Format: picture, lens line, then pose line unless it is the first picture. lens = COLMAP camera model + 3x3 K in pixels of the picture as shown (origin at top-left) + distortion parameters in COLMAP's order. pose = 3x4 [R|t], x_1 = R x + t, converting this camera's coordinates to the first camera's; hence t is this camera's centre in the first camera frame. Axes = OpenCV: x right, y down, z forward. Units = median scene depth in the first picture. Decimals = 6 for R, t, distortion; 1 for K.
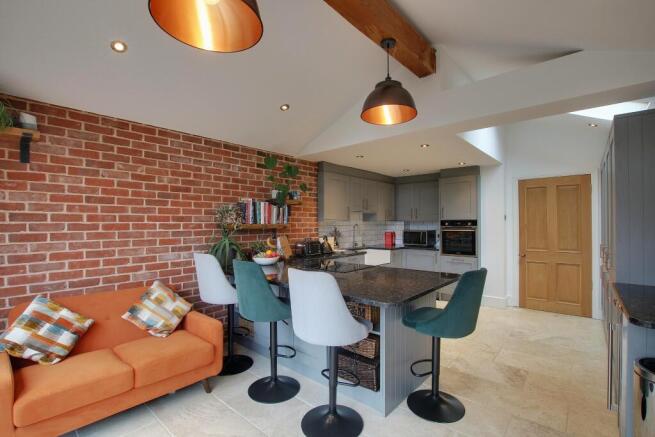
lens RADIAL K [[311.3, 0, 326.6], [0, 311.3, 218.6], [0, 0, 1]] dist [-0.000802, 0.000002]
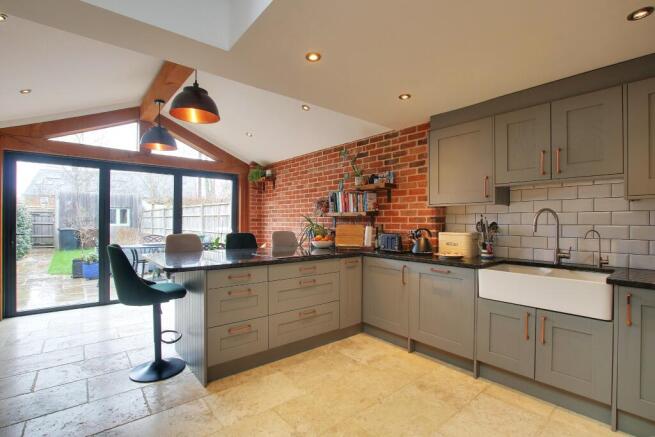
lens RADIAL K [[311.3, 0, 327.5], [0, 311.3, 220.6], [0, 0, 1]] dist [-0.000802, 0.000002]
pose [[-0.142508, -0.005564, -0.989778, 0.890505], [0.006529, 0.999957, -0.006562, 0.054388], [0.989772, -0.007398, -0.142466, 1.135210]]
